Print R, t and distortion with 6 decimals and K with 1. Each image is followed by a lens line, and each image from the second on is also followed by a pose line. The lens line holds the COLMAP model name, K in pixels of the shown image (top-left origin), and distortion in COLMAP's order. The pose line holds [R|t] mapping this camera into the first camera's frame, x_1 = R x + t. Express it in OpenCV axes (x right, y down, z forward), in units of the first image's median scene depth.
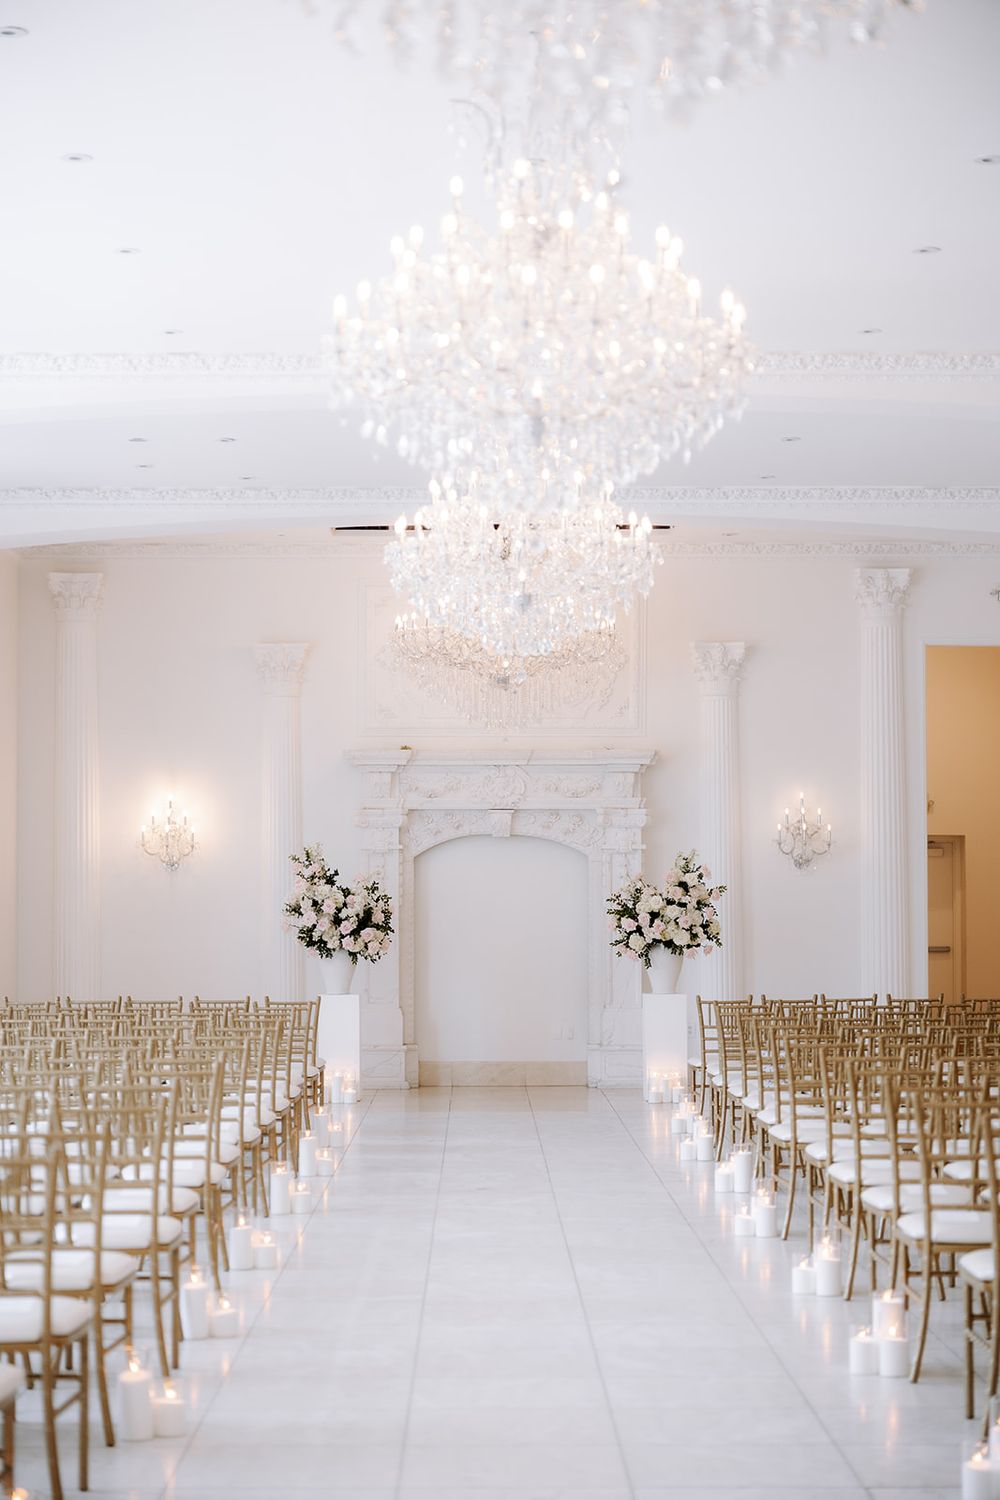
lens RADIAL K [[3125.7, 0, 507.5], [0, 3125.7, 744.8], [0, 0, 1]] dist [0.099713, 0.000000]
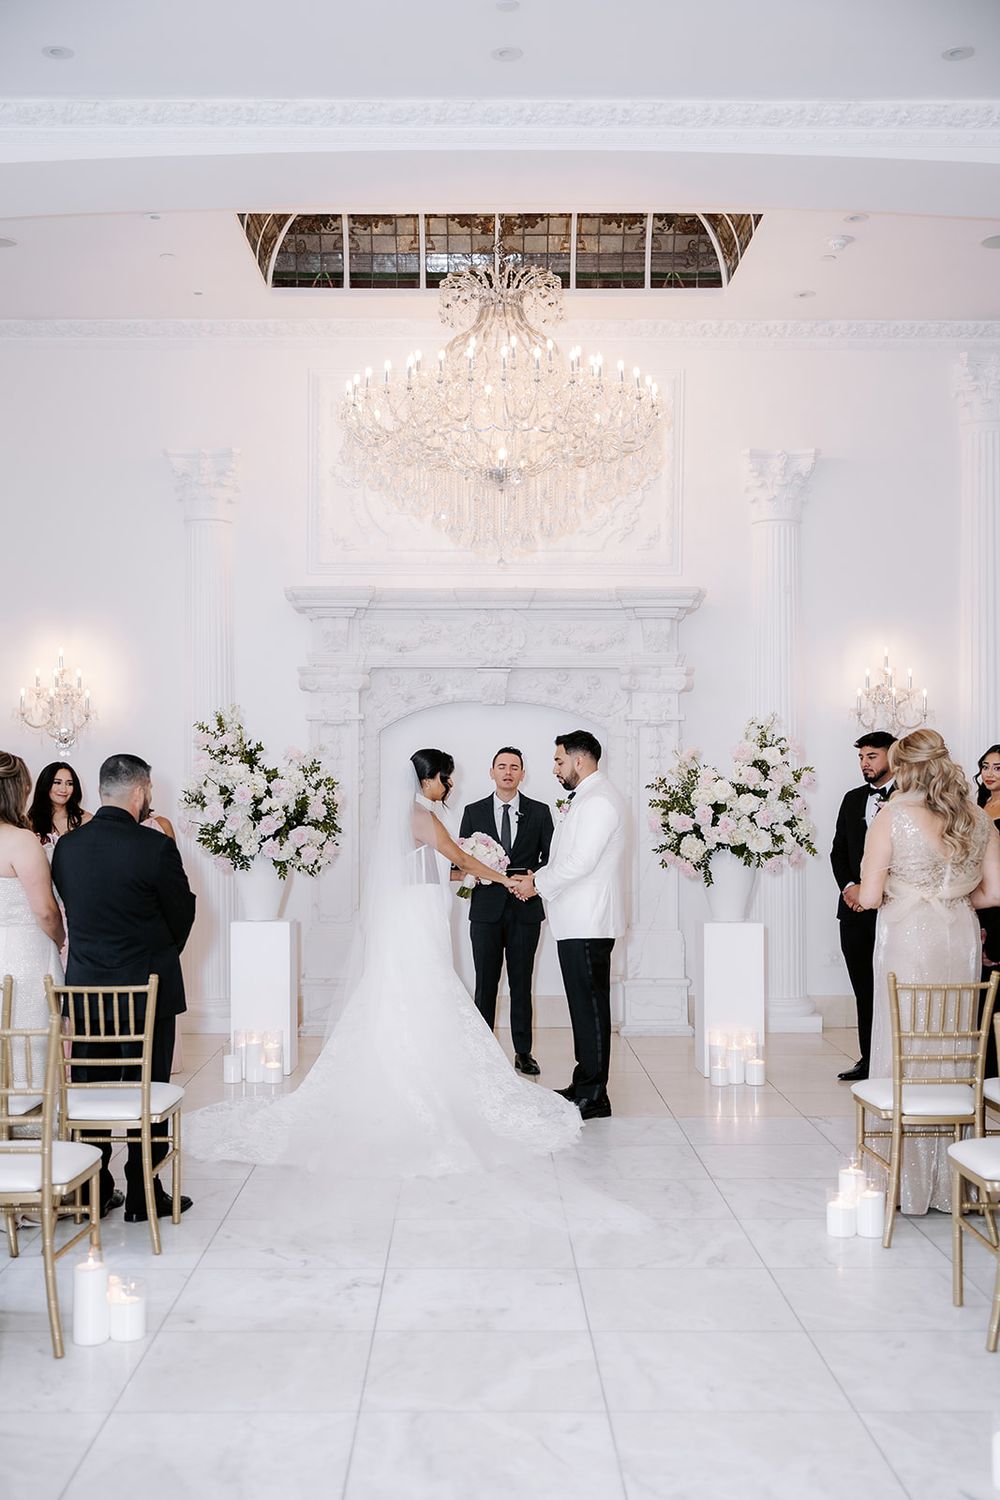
lens RADIAL K [[2247.1, 0, 514.7], [0, 2247.1, 741.0], [0, 0, 1]] dist [0.127593, 0.000000]
pose [[0.999948, 0.002089, 0.009937, -0.002396], [-0.002358, 0.999628, 0.027168, 0.024122], [-0.009876, -0.027190, 0.999581, 0.464142]]
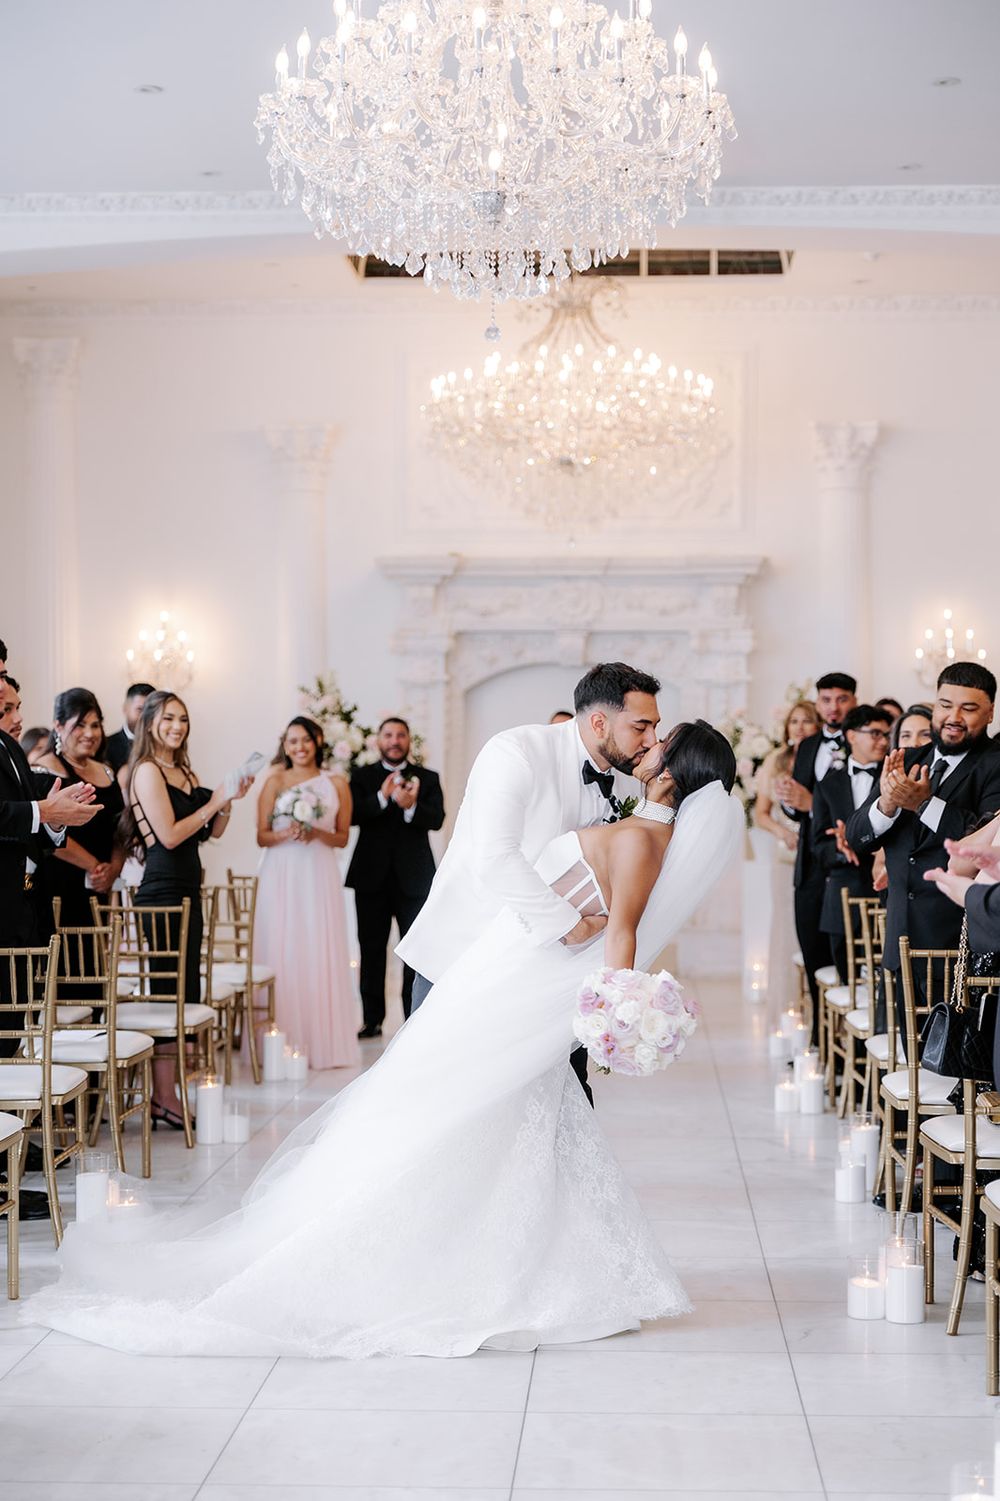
lens RADIAL K [[3127.8, 0, 492.1], [0, 3127.8, 760.0], [0, 0, 1]] dist [0.099713, 0.000000]
pose [[0.998907, 0.001833, -0.046698, 0.015573], [0.000496, 0.998758, 0.049821, 0.013853], [0.046732, -0.049790, 0.997666, 0.200133]]
